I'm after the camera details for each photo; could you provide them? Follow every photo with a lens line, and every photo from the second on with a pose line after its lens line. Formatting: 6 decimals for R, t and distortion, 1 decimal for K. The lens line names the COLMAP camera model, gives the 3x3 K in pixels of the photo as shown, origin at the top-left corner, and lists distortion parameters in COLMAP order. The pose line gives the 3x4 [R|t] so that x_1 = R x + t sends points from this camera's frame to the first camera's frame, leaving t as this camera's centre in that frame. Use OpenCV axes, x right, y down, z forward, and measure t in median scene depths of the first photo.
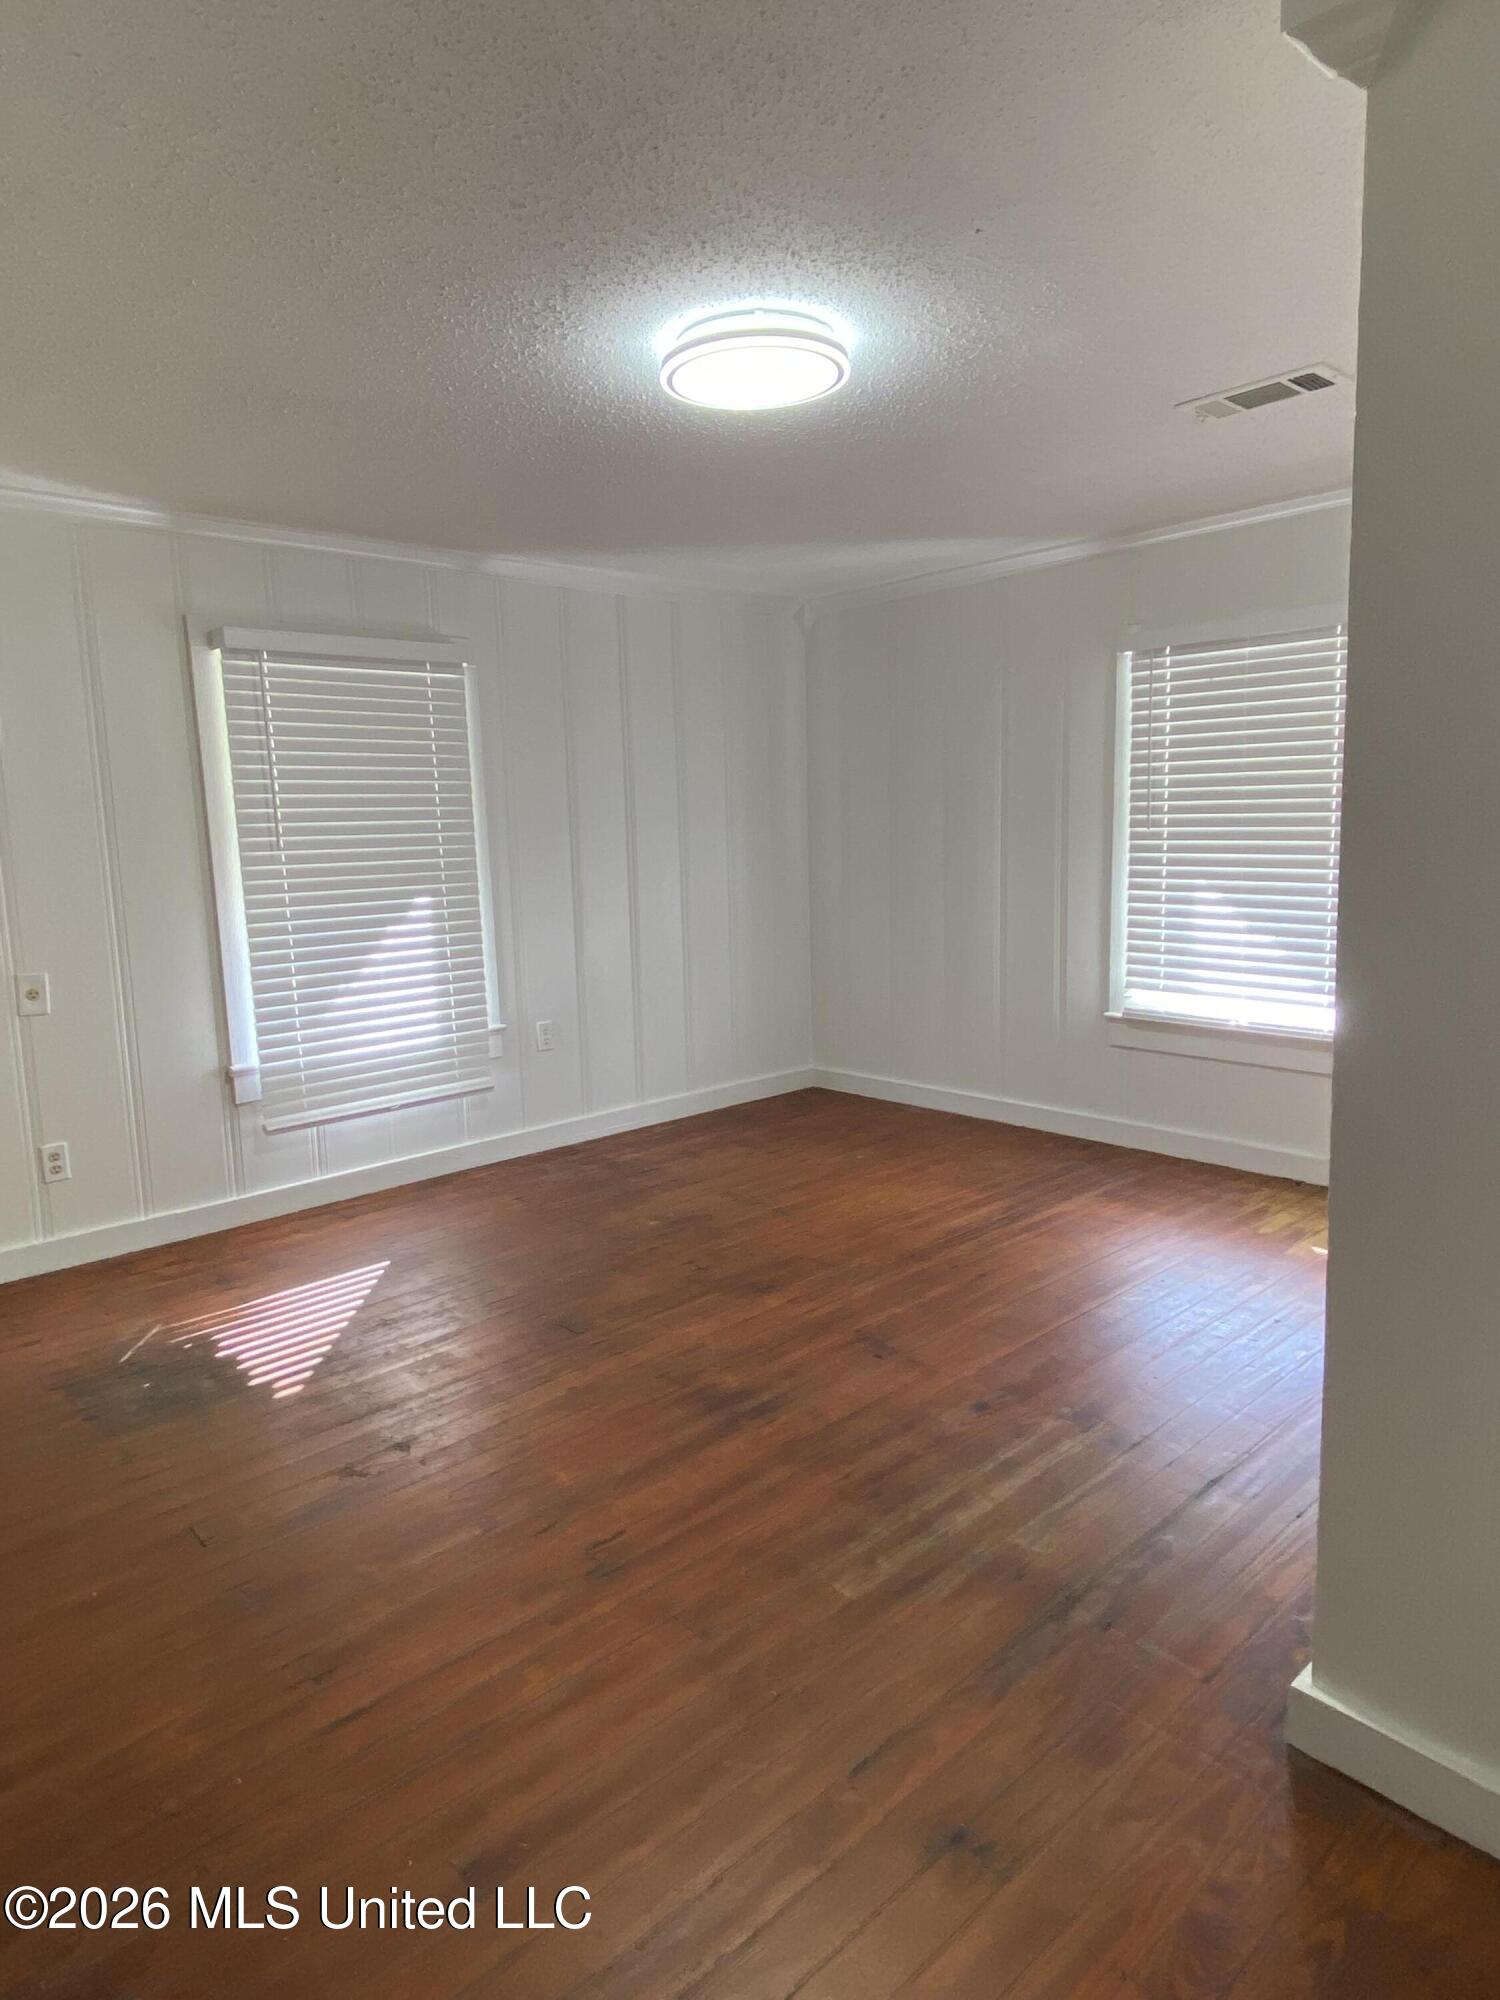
lens RADIAL K [[1174.7, 0, 746.3], [0, 1174.7, 993.6], [0, 0, 1]] dist [0.020597, -0.000578]
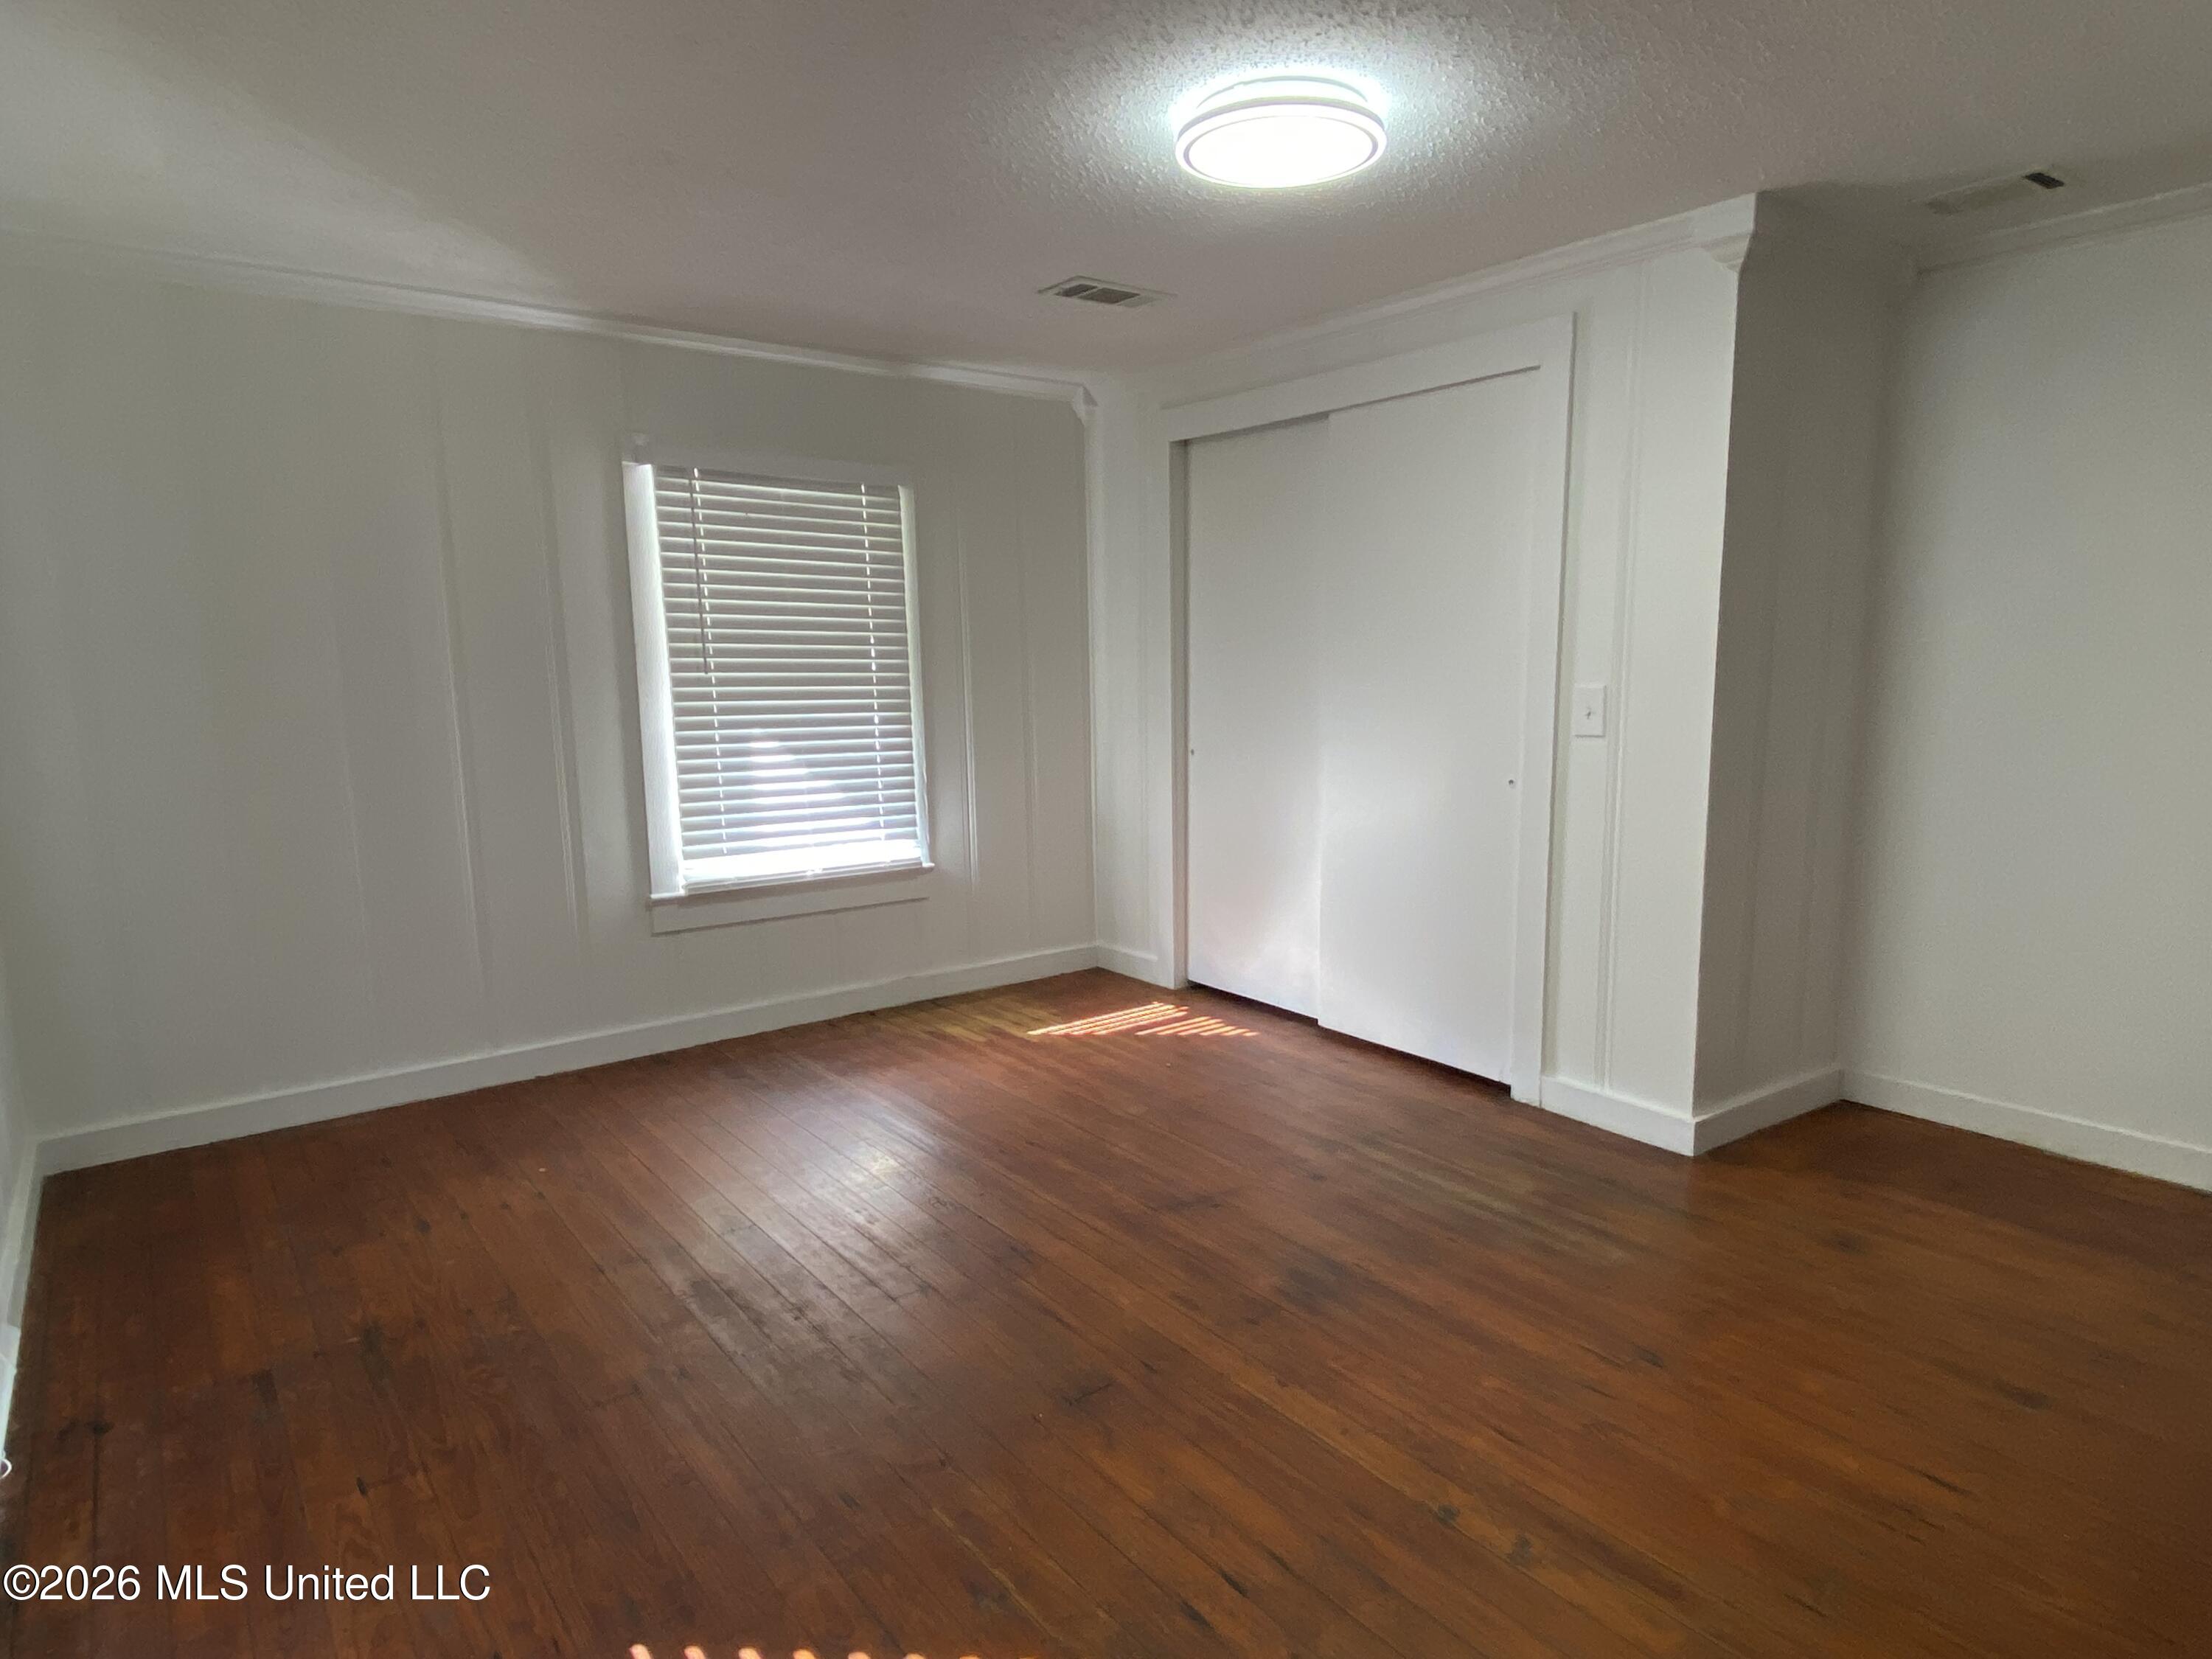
lens RADIAL K [[1299.2, 0, 1102.8], [0, 1299.2, 841.4], [0, 0, 1]] dist [0.020597, -0.000578]
pose [[0.101695, -0.115846, 0.988048, -0.608964], [0.156337, 0.982717, 0.099130, -0.067916], [-0.982455, 0.144387, 0.118049, 0.621555]]
